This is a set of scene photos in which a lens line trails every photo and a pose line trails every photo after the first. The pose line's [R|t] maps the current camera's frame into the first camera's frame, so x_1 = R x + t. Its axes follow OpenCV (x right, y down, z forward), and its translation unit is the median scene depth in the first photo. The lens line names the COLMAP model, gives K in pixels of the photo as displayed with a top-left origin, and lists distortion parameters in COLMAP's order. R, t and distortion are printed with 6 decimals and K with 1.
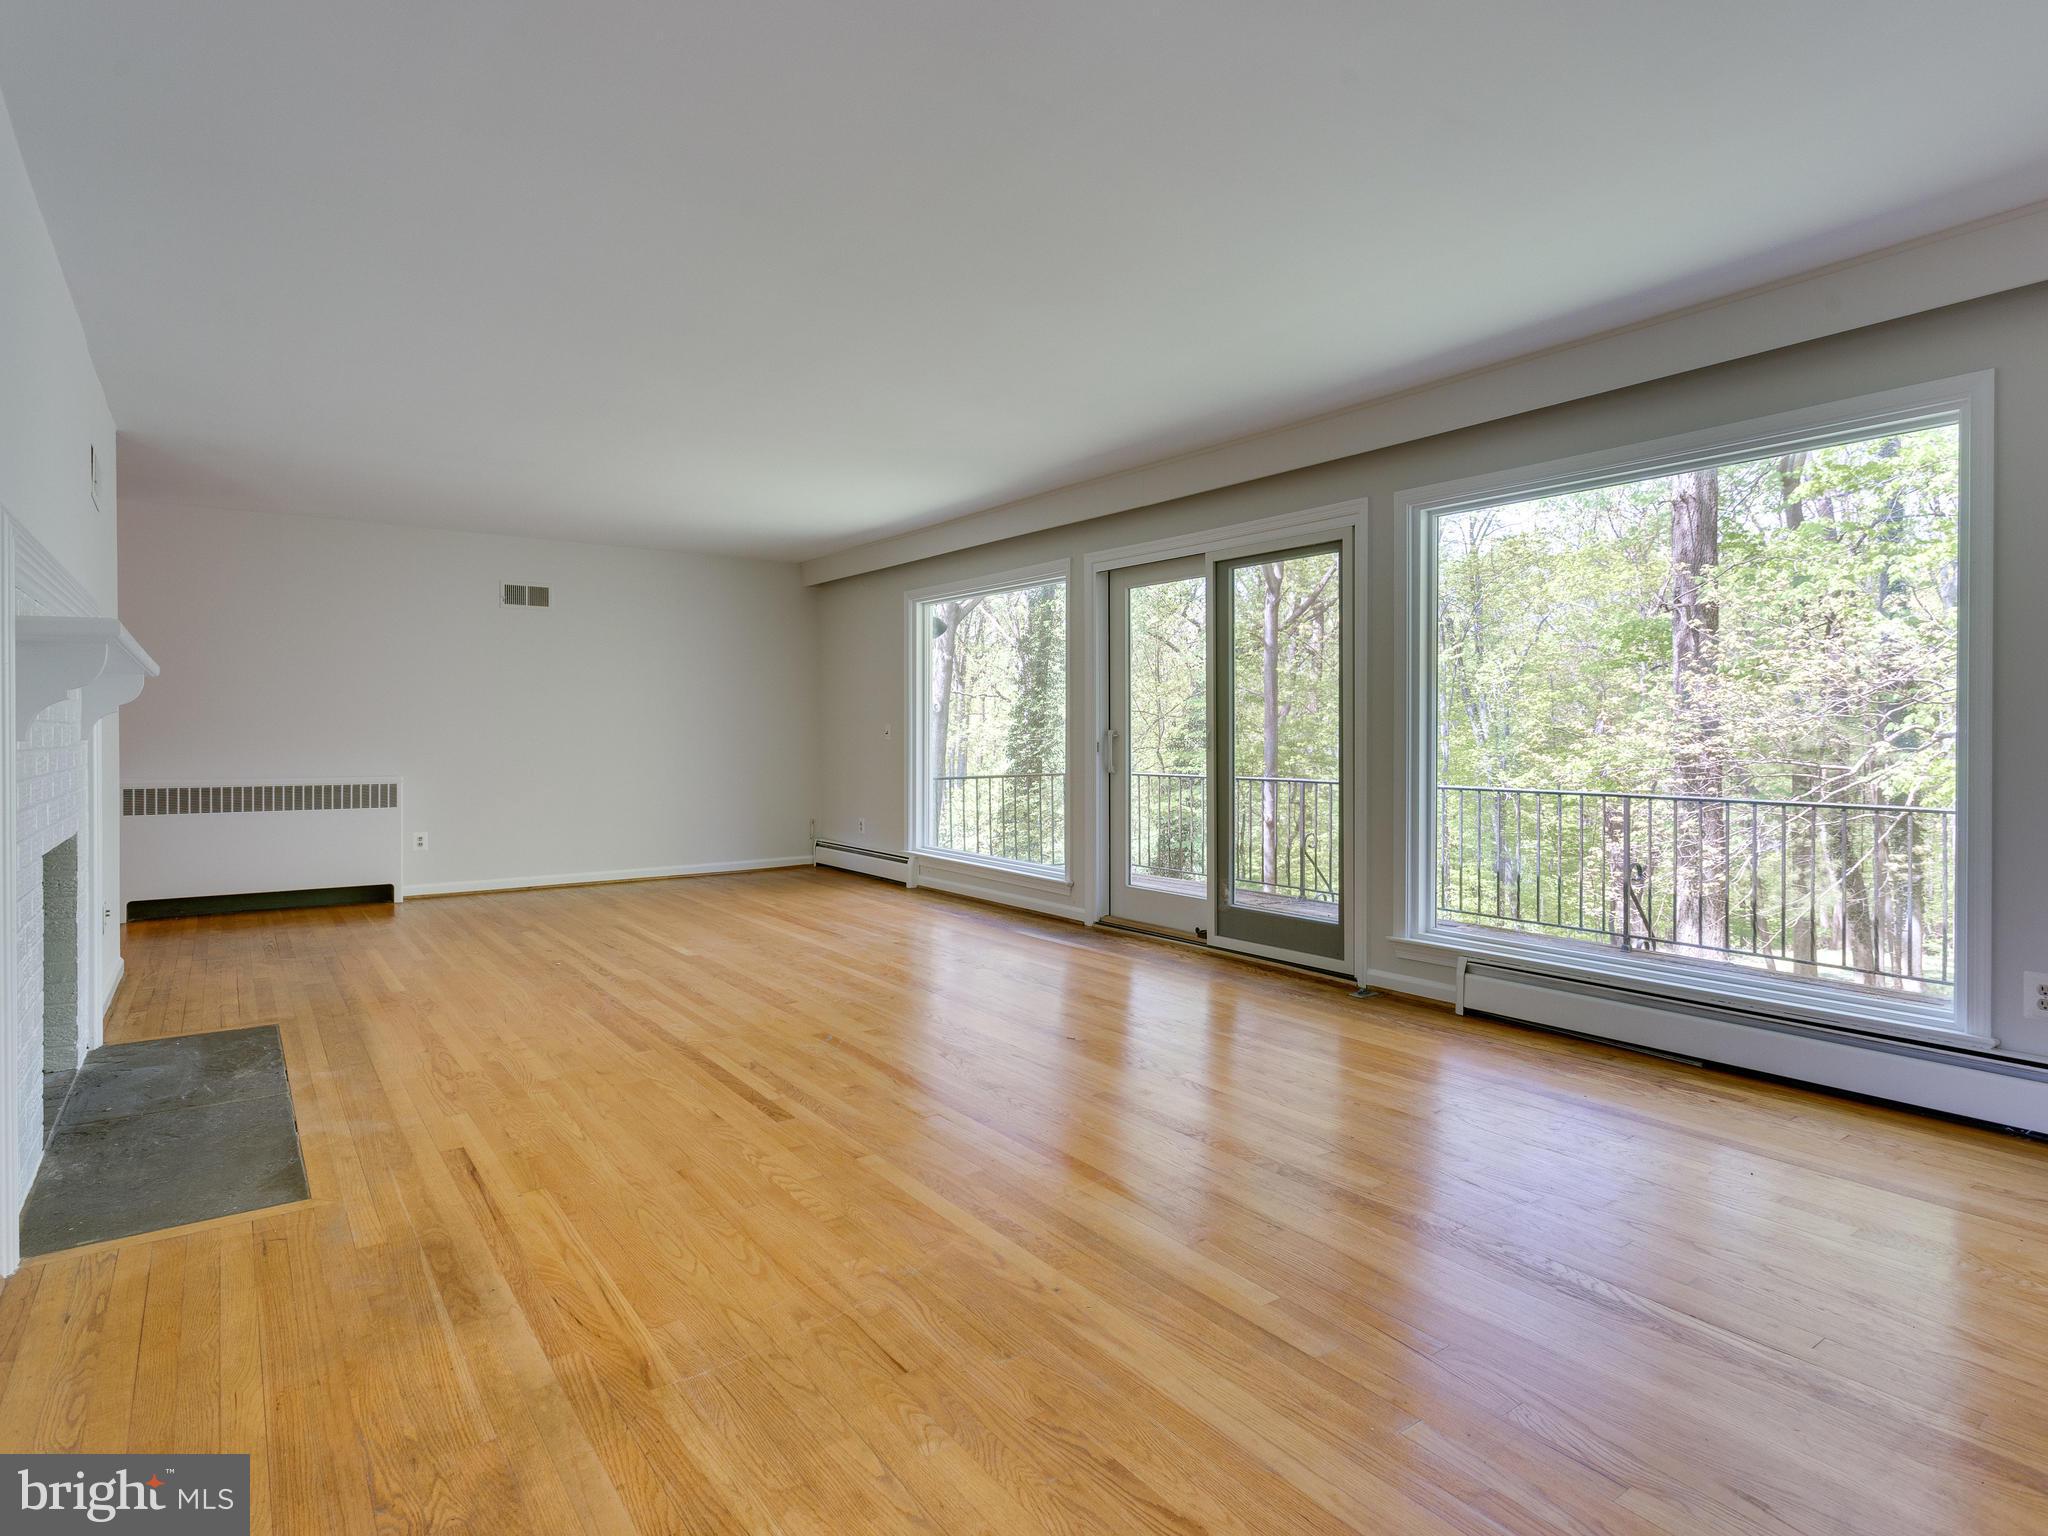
lens RADIAL K [[1105.7, 0, 1031.3], [0, 1105.7, 763.5], [0, 0, 1]] dist [0.002175, 0.001052]
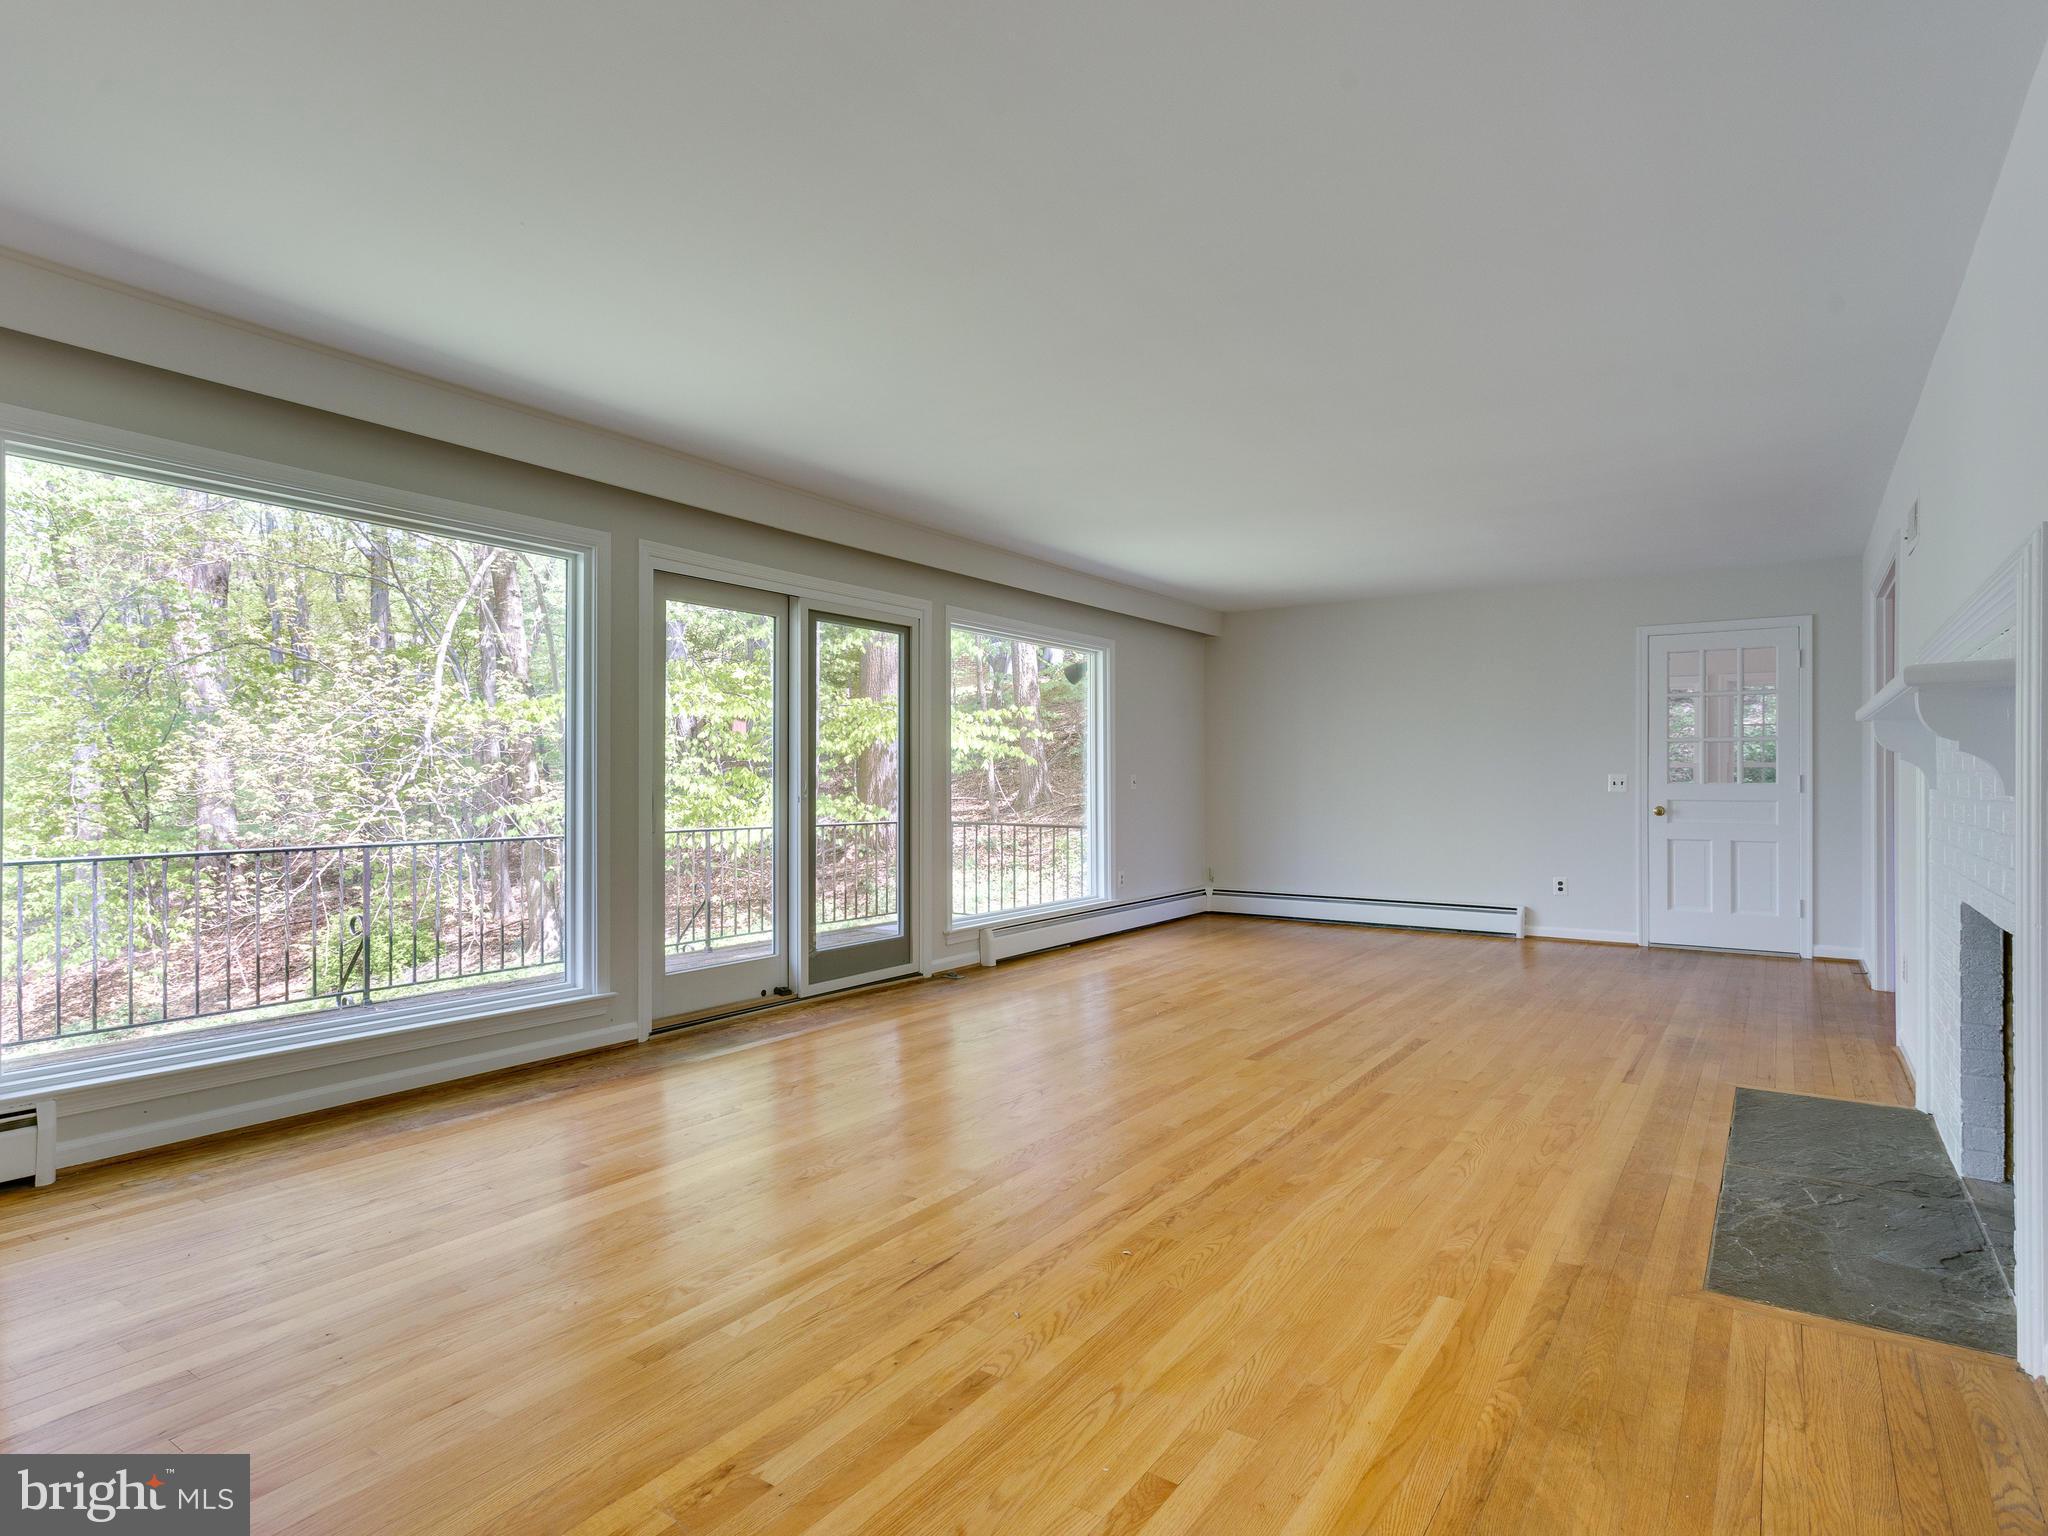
lens RADIAL K [[1105.7, 0, 1031.3], [0, 1105.7, 763.5], [0, 0, 1]] dist [0.002175, 0.001052]
pose [[-0.337644, 0.015136, 0.941152, -0.954022], [0.024181, 0.999680, -0.007402, -0.034533], [-0.940963, 0.020259, -0.337902, 1.308176]]
